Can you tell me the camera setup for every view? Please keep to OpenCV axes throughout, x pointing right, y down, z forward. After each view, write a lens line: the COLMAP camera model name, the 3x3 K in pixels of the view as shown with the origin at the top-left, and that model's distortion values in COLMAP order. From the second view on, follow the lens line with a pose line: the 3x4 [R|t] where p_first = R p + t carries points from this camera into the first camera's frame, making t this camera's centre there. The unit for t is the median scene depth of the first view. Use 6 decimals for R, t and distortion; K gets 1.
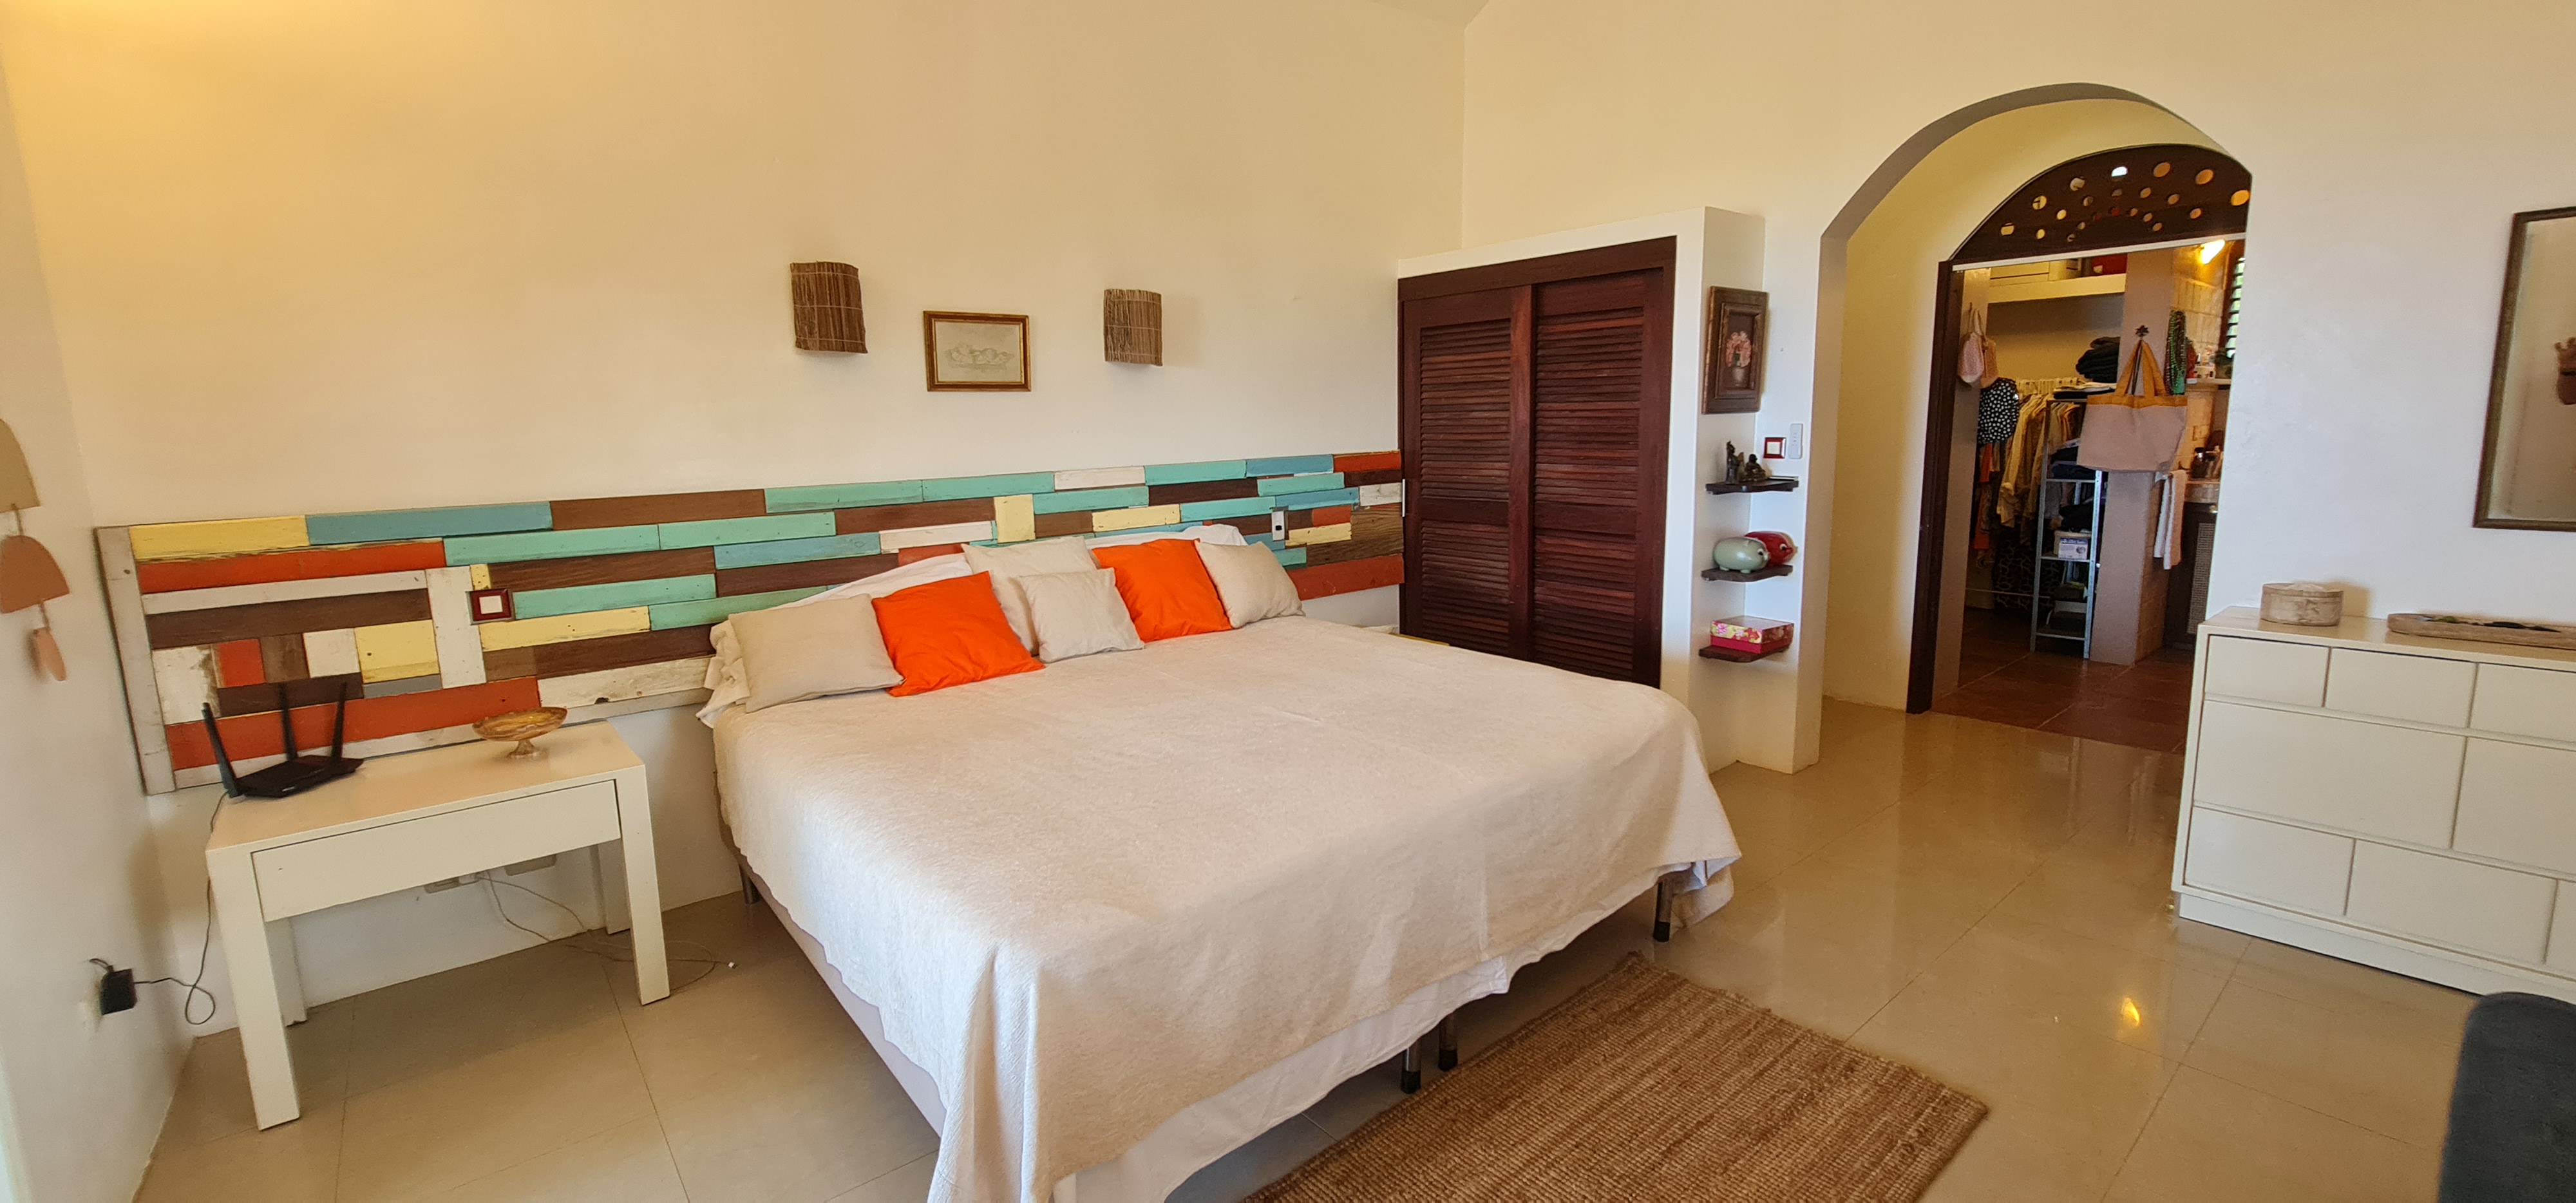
lens RADIAL K [[1050.5, 0, 1293.7], [0, 1050.5, 569.6], [0, 0, 1]] dist [-0.001018, 0.001022]
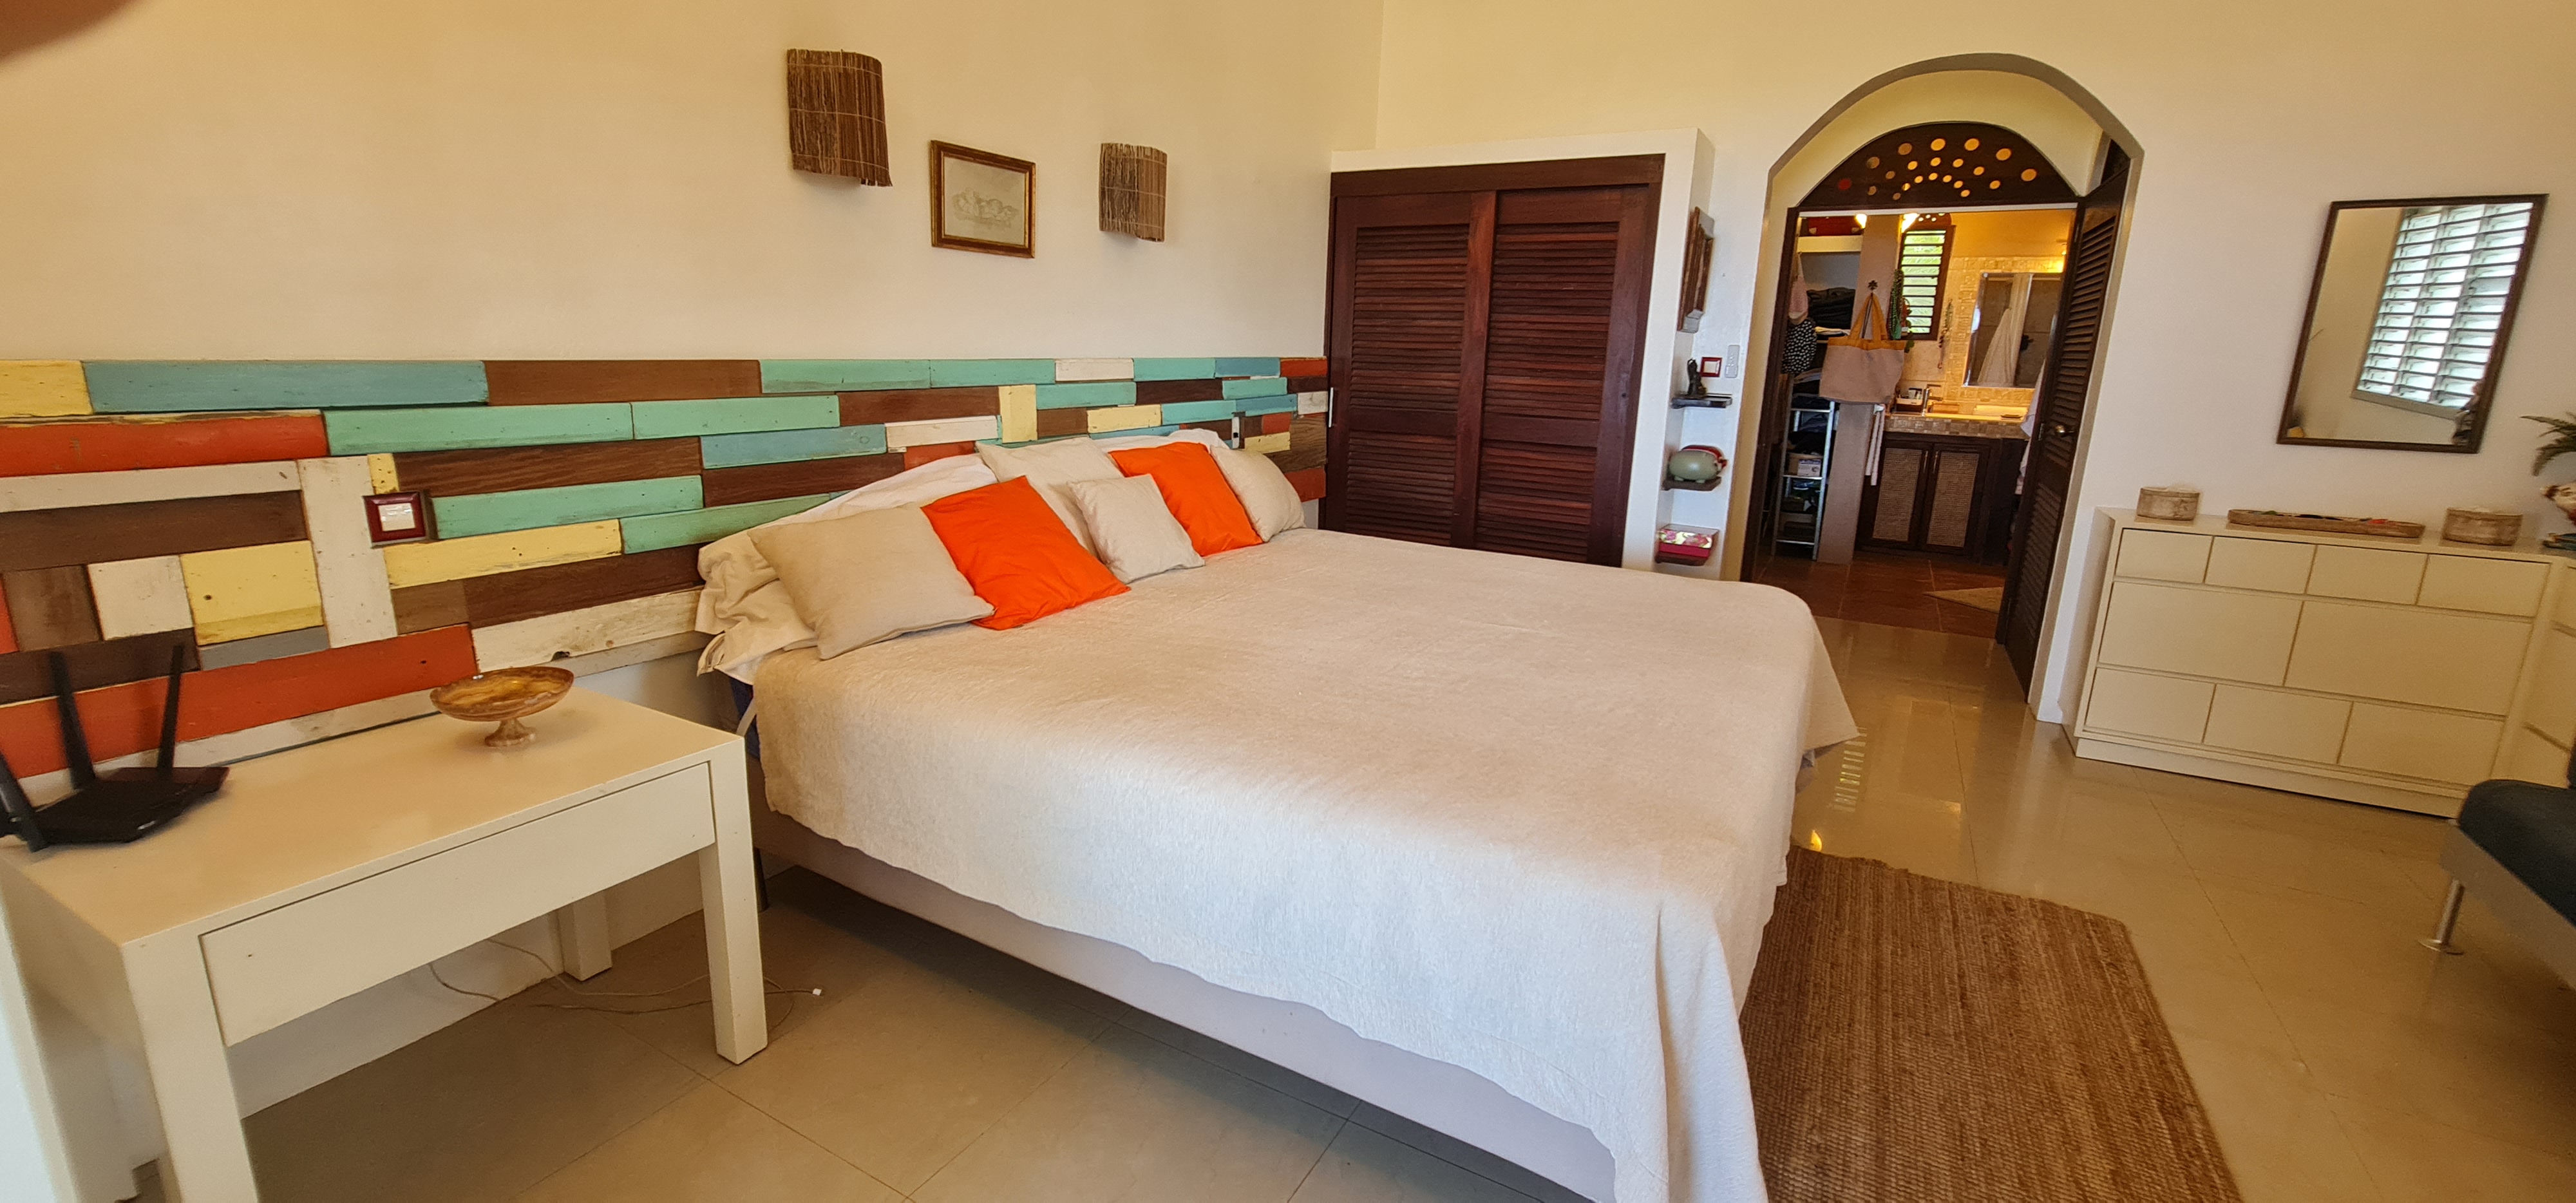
lens RADIAL K [[1050.5, 0, 1293.7], [0, 1050.5, 569.6], [0, 0, 1]] dist [-0.001018, 0.001022]
pose [[0.934495, -0.027088, 0.354944, -0.381832], [0.002487, 0.997573, 0.069582, 0.017638], [-0.355967, -0.064141, 0.932295, 0.155349]]
